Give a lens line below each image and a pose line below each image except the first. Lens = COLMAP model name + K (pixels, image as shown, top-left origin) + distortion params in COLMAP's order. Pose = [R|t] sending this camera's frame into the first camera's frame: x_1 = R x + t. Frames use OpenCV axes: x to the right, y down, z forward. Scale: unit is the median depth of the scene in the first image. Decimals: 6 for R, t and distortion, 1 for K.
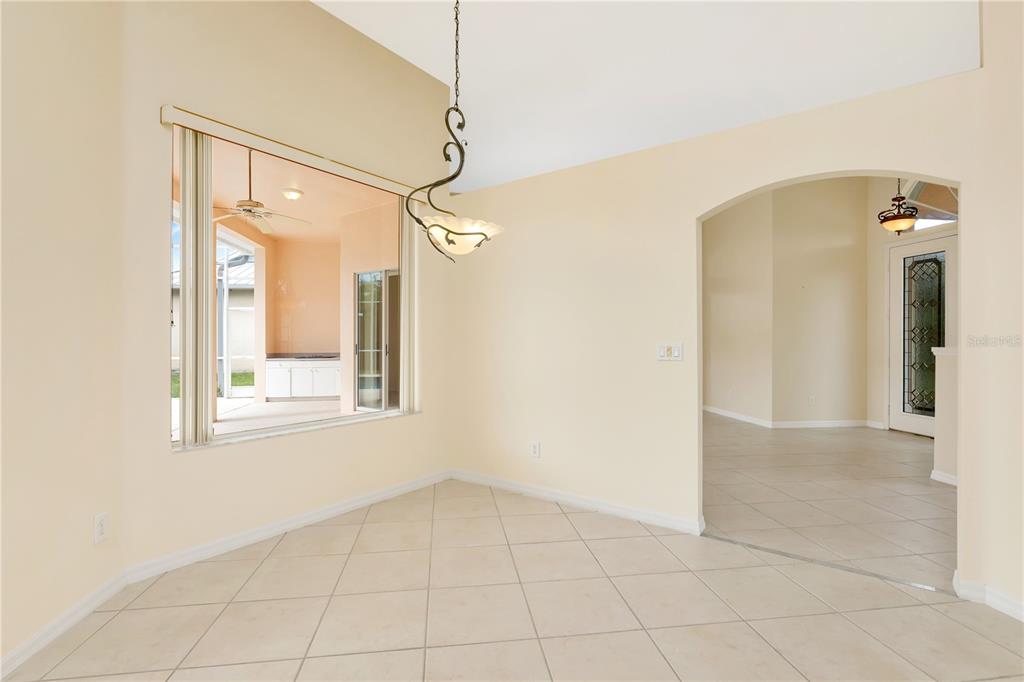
lens RADIAL K [[481.3, 0, 508.6], [0, 481.3, 337.9], [0, 0, 1]] dist [0.002679, -0.000096]
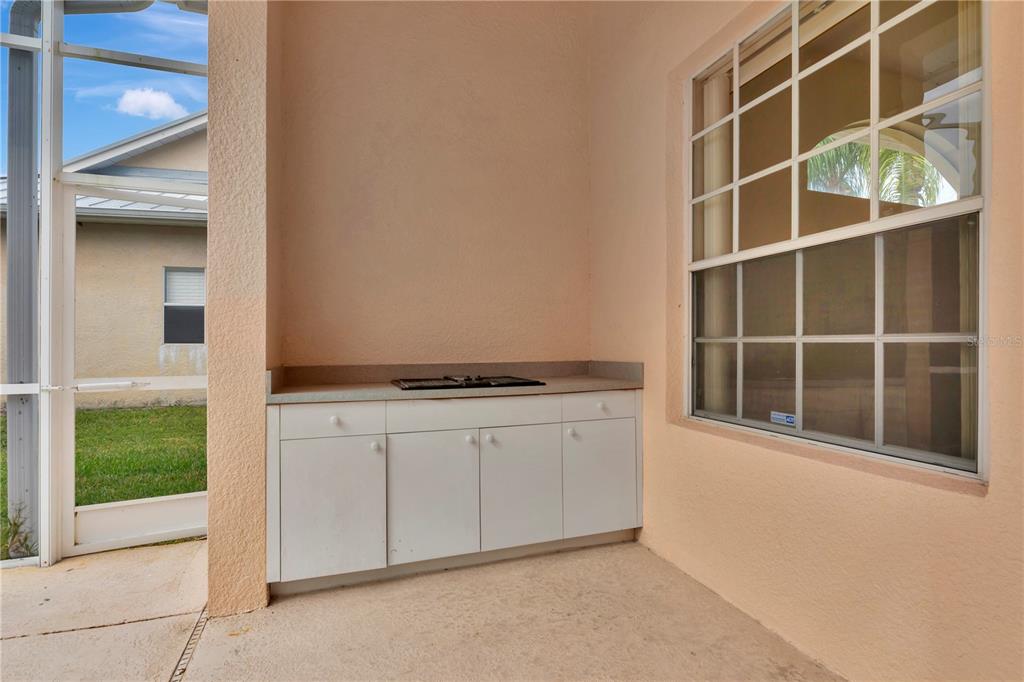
lens RADIAL K [[481.3, 0, 508.6], [0, 481.3, 337.9], [0, 0, 1]] dist [0.002679, -0.000096]
pose [[0.979655, 0.005410, 0.200615, -0.440106], [-0.001955, 0.999846, -0.017417, 0.022037], [-0.200678, 0.016671, 0.979515, 0.767985]]
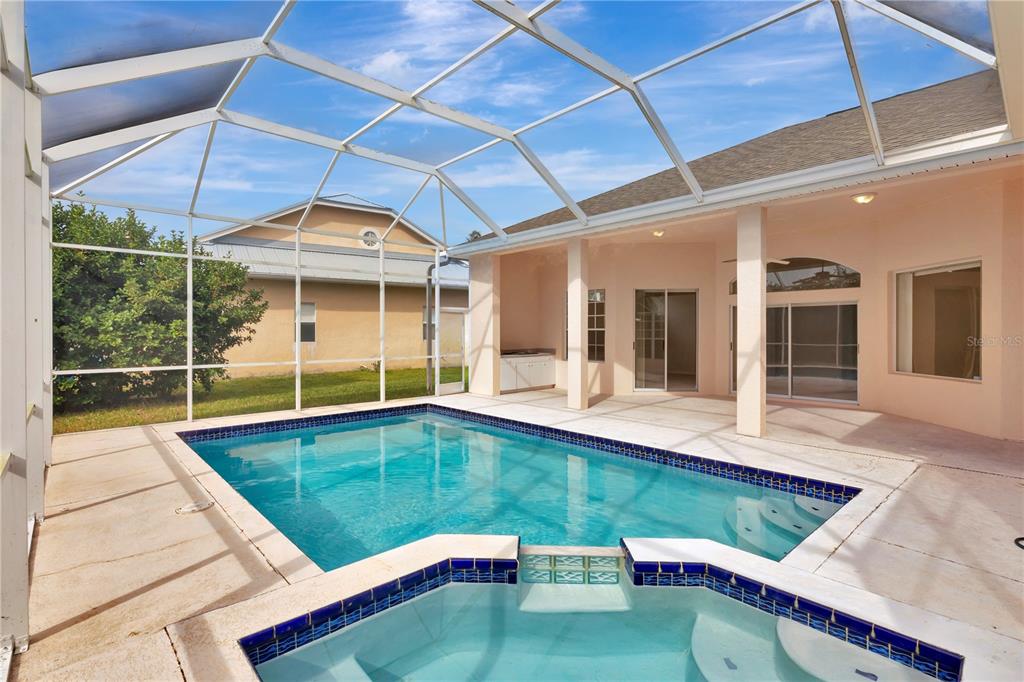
lens RADIAL K [[481.3, 0, 508.6], [0, 481.3, 337.9], [0, 0, 1]] dist [0.002679, -0.000096]
pose [[0.822388, -0.006721, 0.568888, -1.097684], [-0.000449, 0.999922, 0.012462, -0.011306], [-0.568927, -0.010504, 0.822321, 0.085747]]
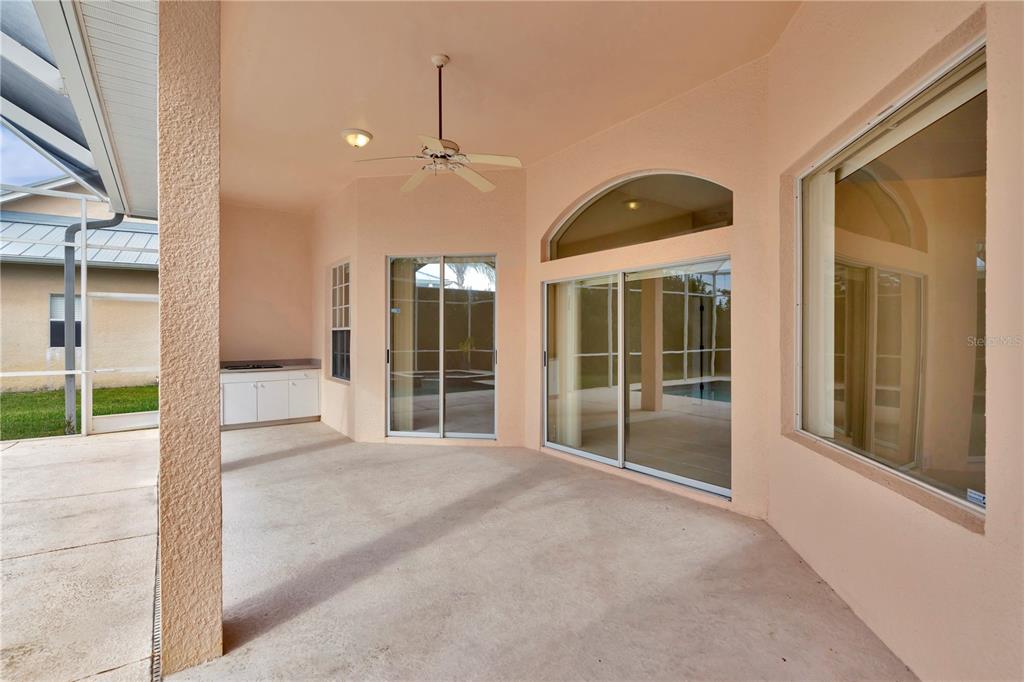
lens RADIAL K [[482.1, 0, 513.8], [0, 482.1, 337.4], [0, 0, 1]] dist [-0.012667, -0.000010]
pose [[0.878911, 0.000103, 0.476986, -0.411923], [-0.001414, 0.999996, 0.002391, -0.006334], [-0.476984, -0.002776, 0.878908, 0.192370]]
